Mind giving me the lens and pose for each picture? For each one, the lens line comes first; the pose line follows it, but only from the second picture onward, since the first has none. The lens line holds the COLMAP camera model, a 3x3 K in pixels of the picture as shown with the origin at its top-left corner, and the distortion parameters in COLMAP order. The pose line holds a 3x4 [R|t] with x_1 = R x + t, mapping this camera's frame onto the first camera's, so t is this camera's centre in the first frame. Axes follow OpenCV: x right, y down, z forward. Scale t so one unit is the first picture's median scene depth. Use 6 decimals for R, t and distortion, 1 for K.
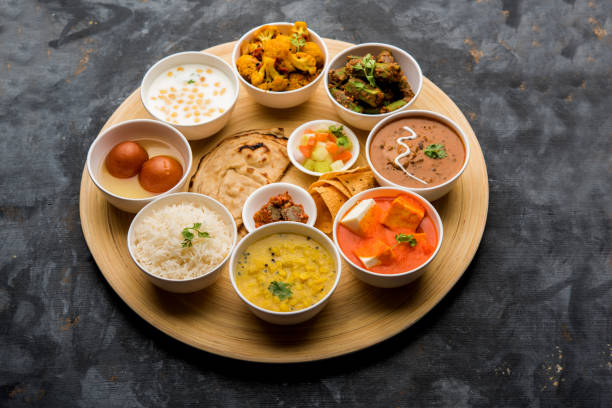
lens RADIAL K [[1040.1, 0, 304.9], [0, 1040.1, 201.9], [0, 0, 1]] dist [0.014183, 0.000000]
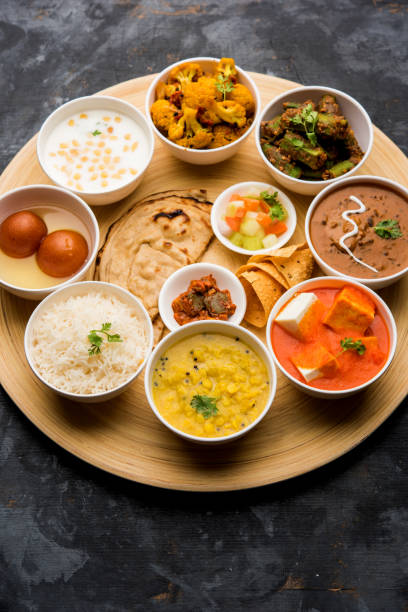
lens RADIAL K [[1040.1, 0, 200.9], [0, 1040.1, 303.8], [0, 0, 1]] dist [0.014183, 0.000000]
pose [[0.999954, 0.008398, -0.004706, -0.021185], [-0.007490, 0.985793, 0.167799, -0.128292], [0.006048, -0.167756, 0.985810, 0.157503]]
